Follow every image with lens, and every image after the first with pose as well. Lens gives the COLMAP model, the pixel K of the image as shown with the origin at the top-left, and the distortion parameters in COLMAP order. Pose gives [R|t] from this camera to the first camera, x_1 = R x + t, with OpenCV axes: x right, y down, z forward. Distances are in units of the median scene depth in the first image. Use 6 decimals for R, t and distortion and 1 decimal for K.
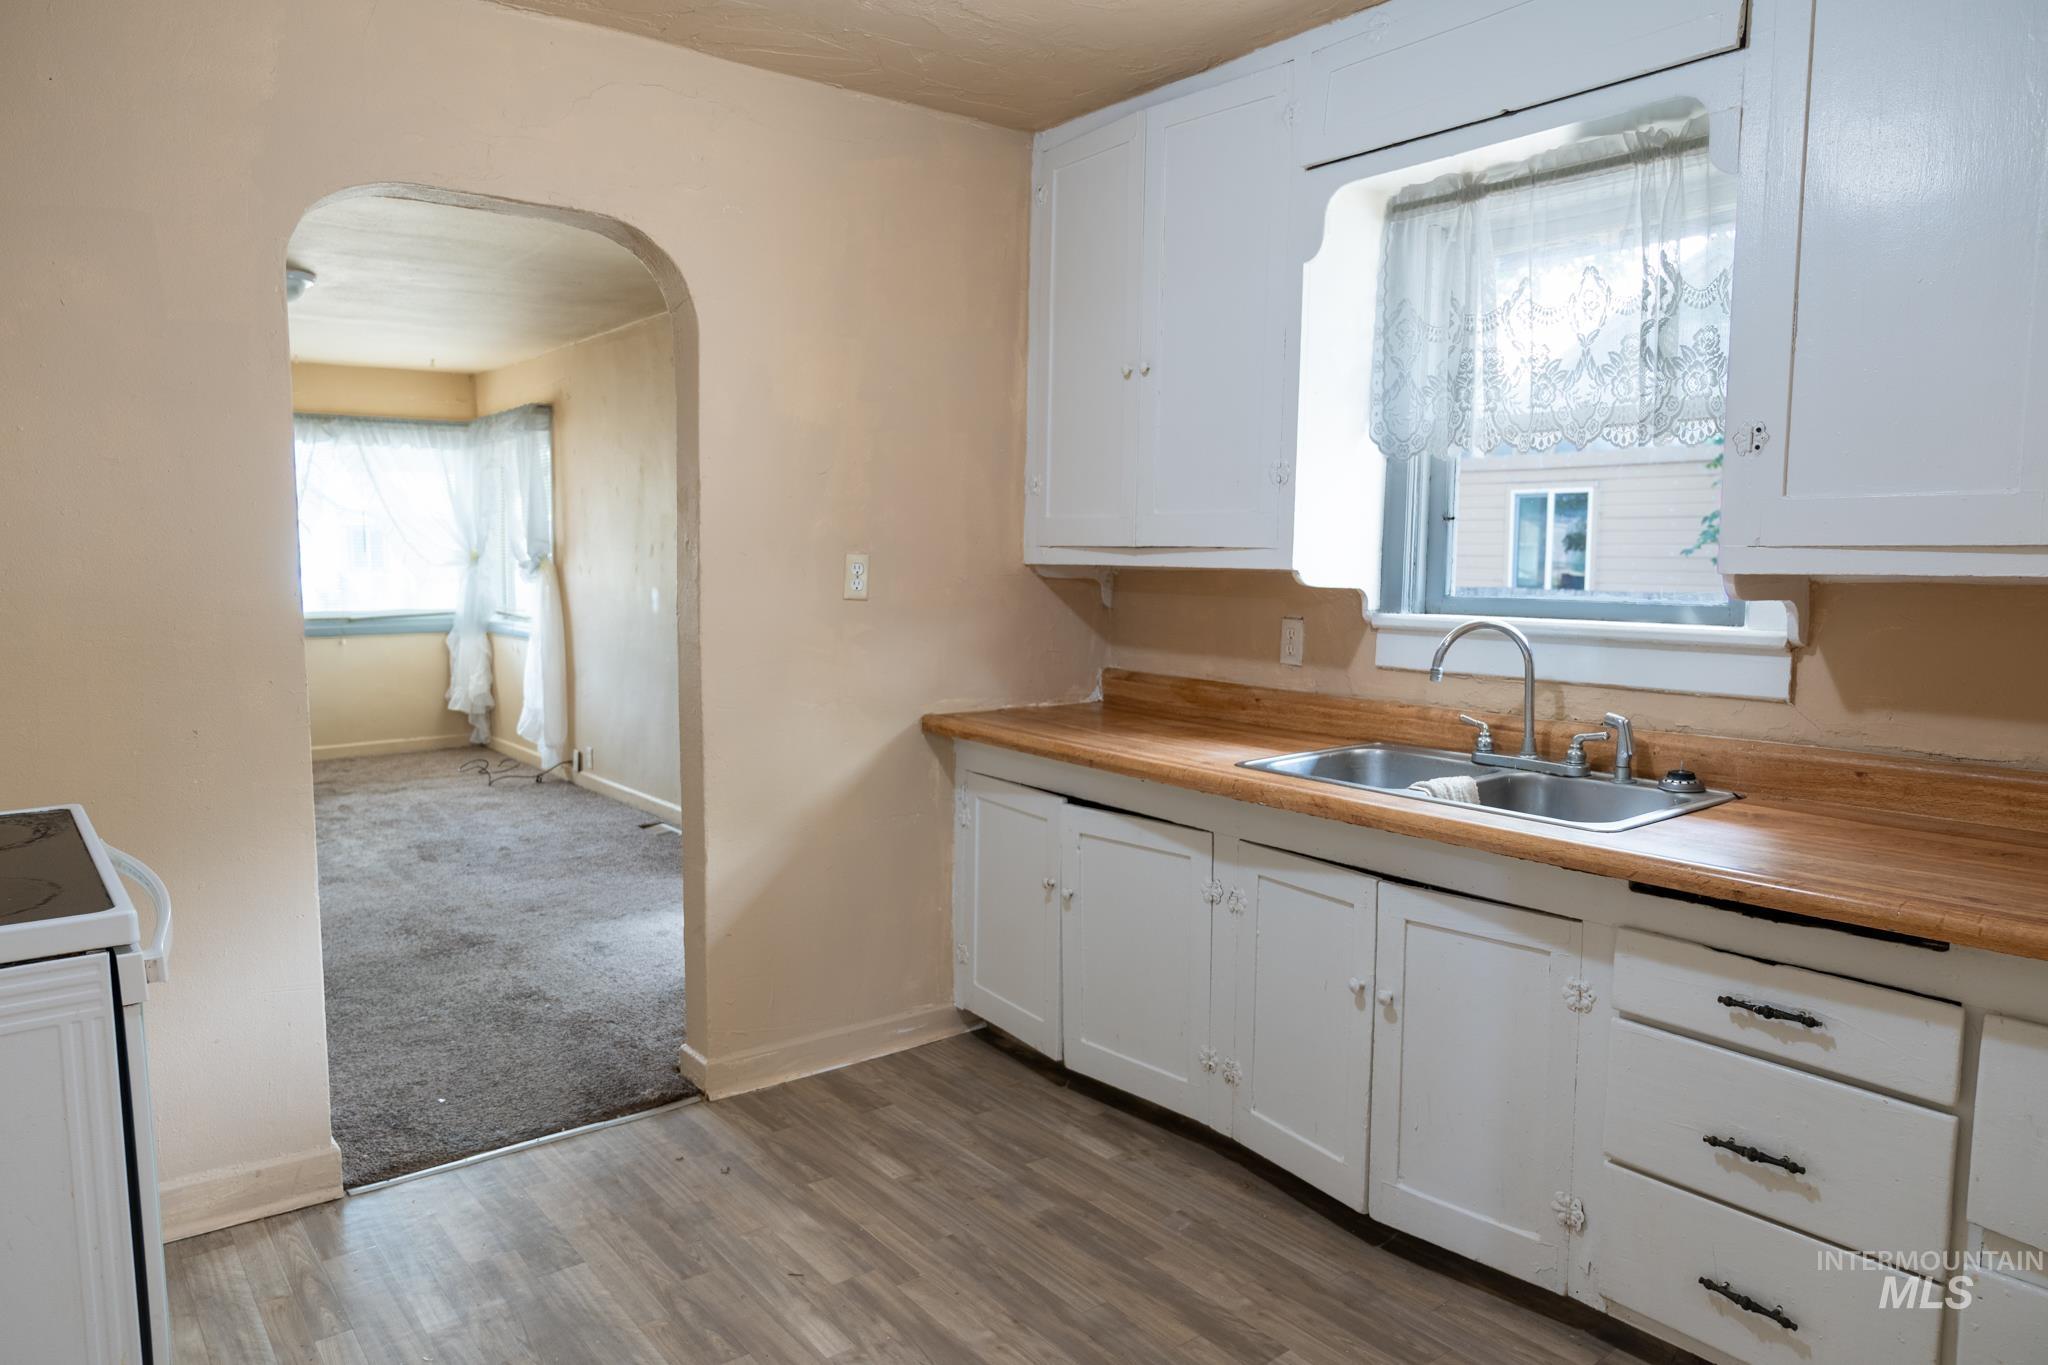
lens RADIAL K [[1350.8, 0, 1022.7], [0, 1350.8, 682.5], [0, 0, 1]] dist [-0.009264, 0.002841]
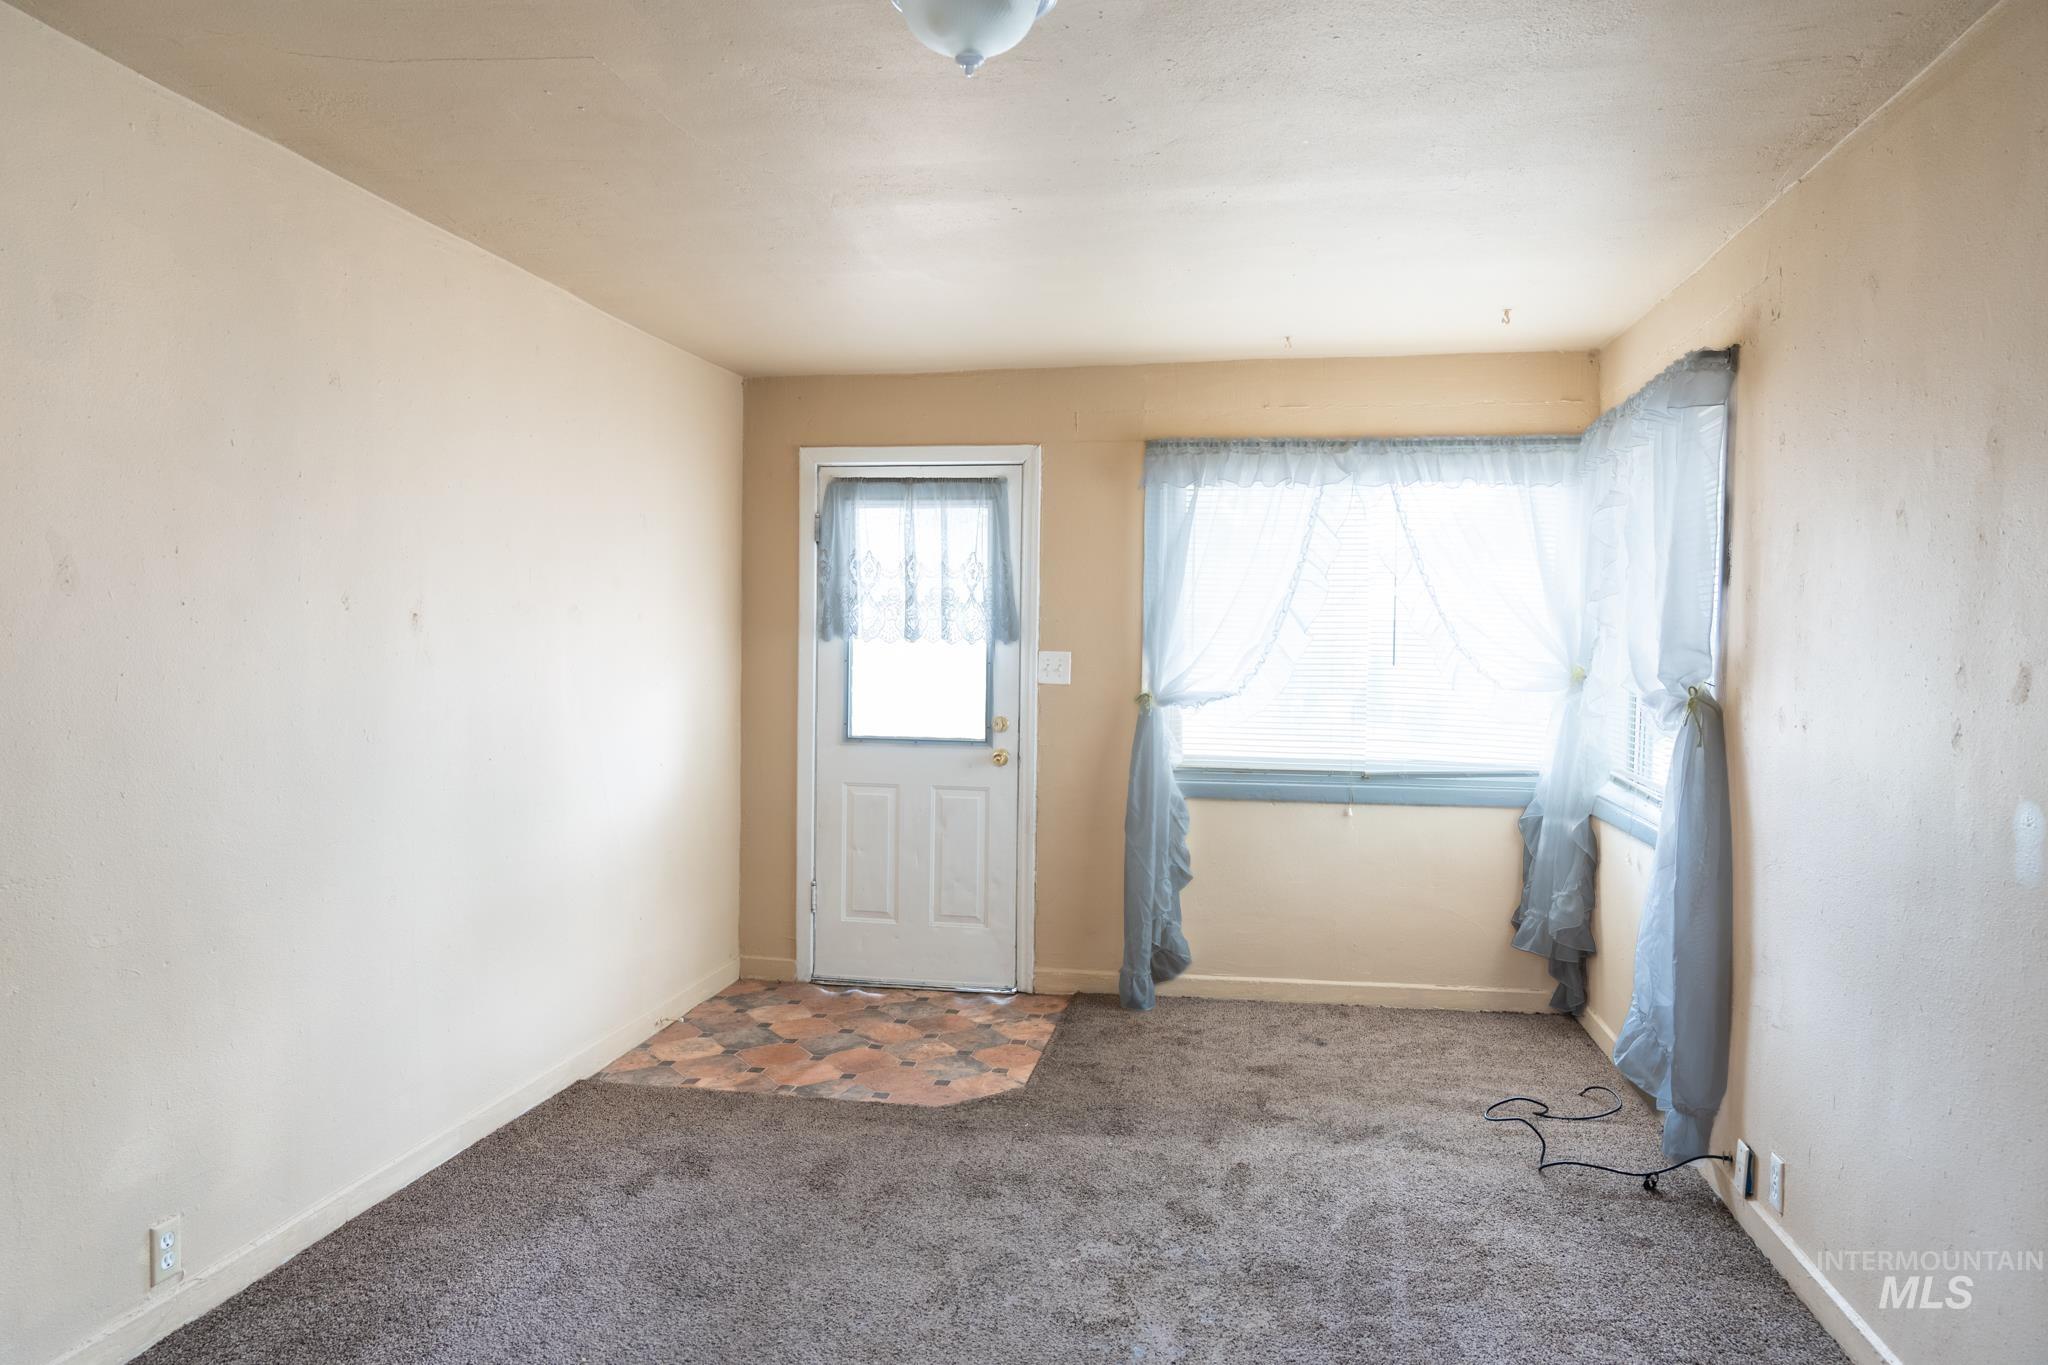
lens RADIAL K [[1350.8, 0, 1025.8], [0, 1350.8, 686.7], [0, 0, 1]] dist [-0.009264, 0.002841]
pose [[0.671856, 0.028521, -0.740132, -0.400106], [-0.082192, 0.995958, -0.036230, -0.134152], [0.736107, 0.085174, 0.671485, 1.239760]]
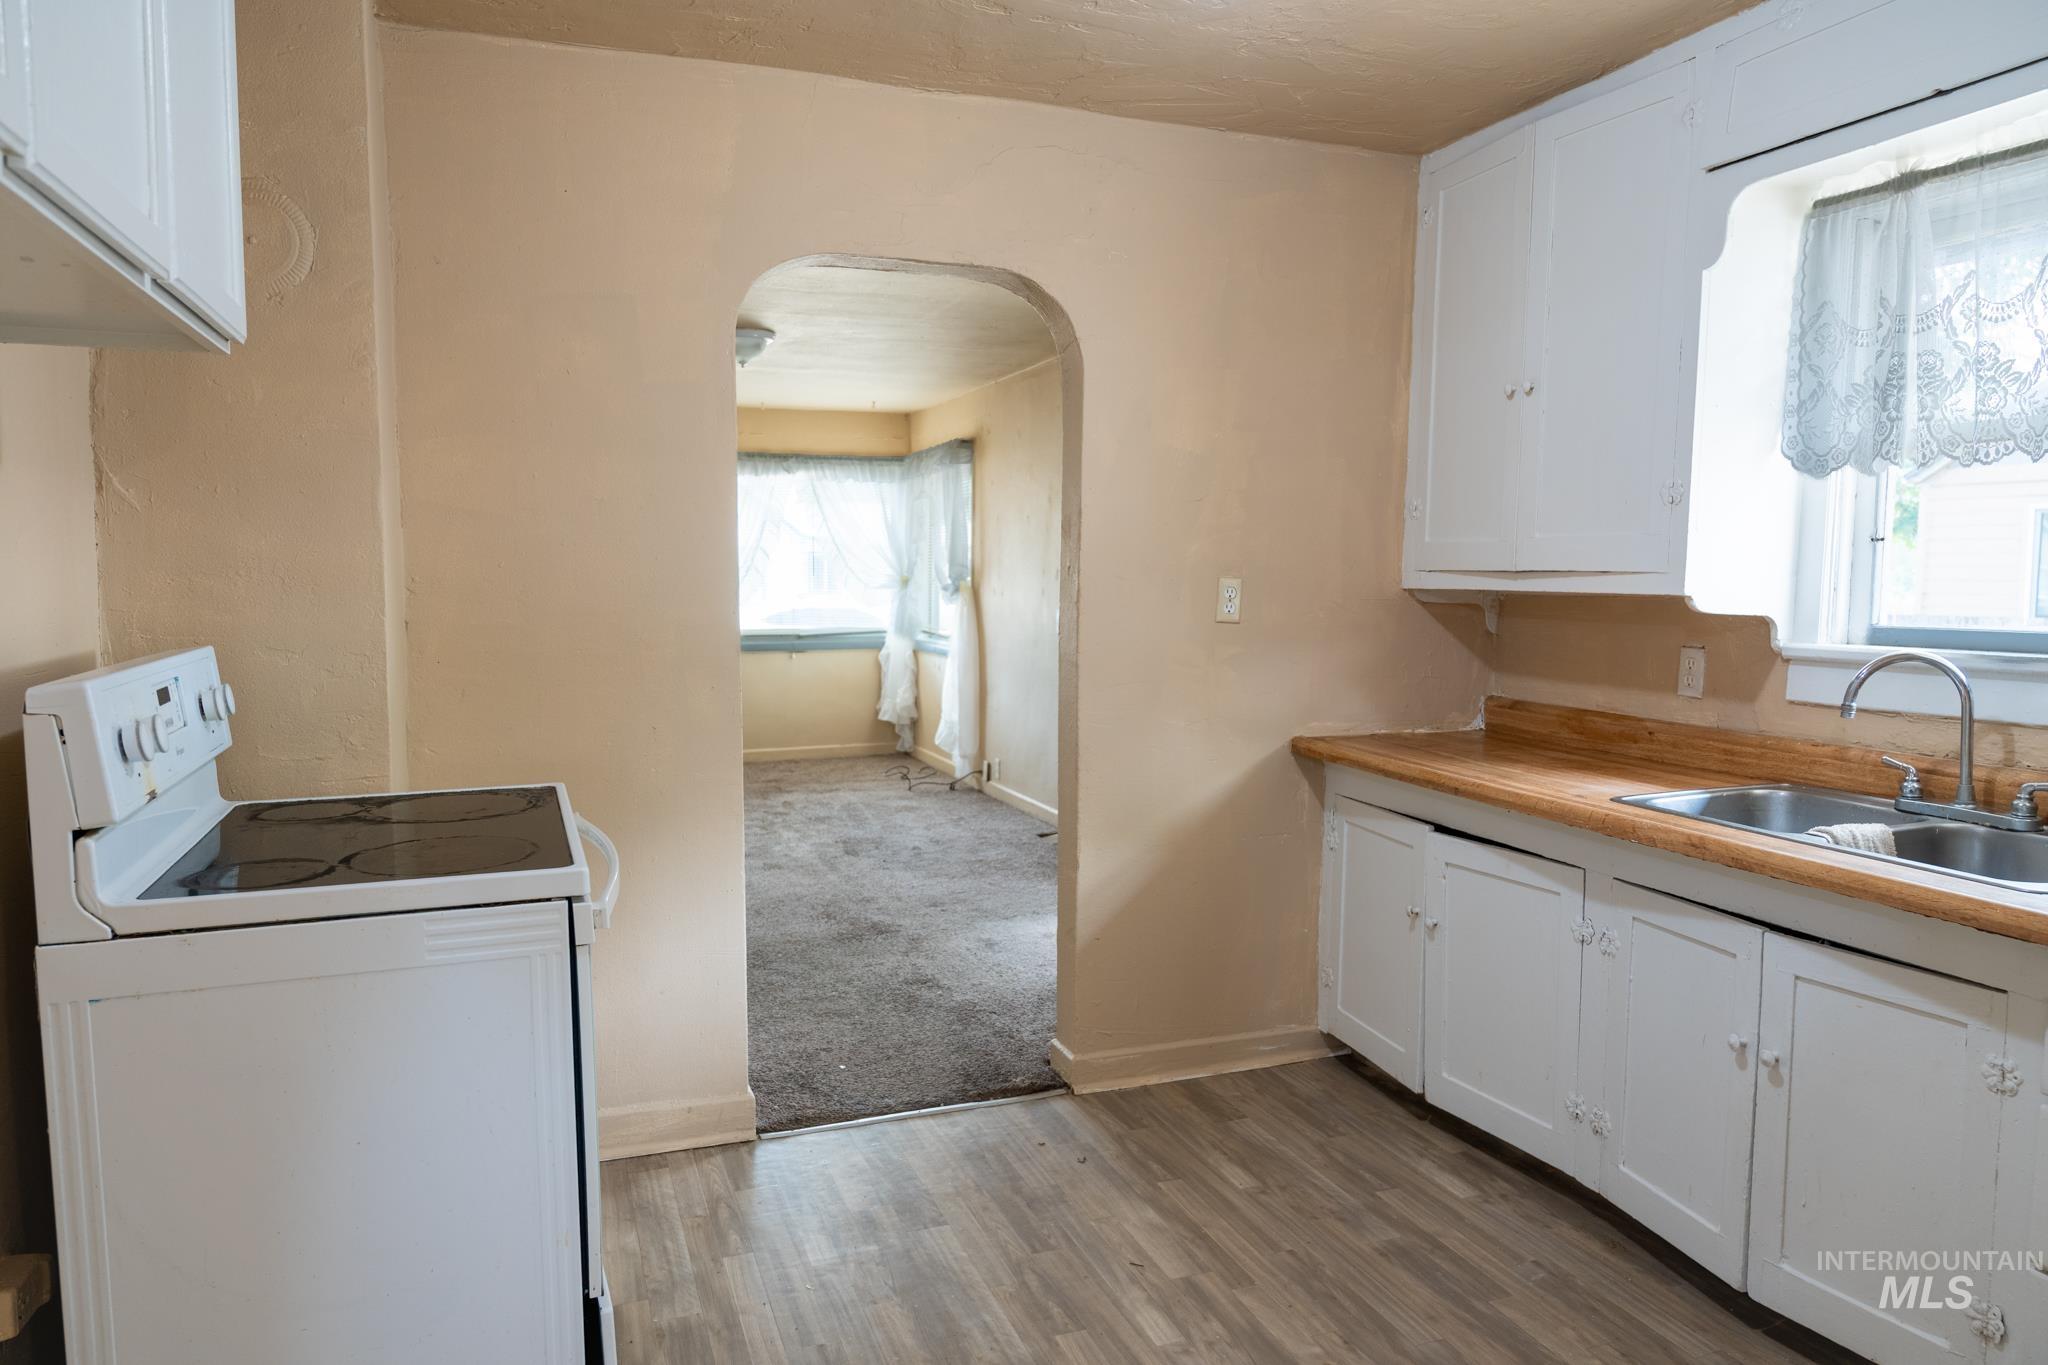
lens RADIAL K [[1350.8, 0, 1029.5], [0, 1350.8, 678.3], [0, 0, 1]] dist [-0.009264, 0.002841]
pose [[0.954463, 0.022268, -0.297497, 0.043764], [-0.028350, 0.999468, -0.016144, 0.002369], [0.296980, 0.023843, 0.954586, -0.029499]]
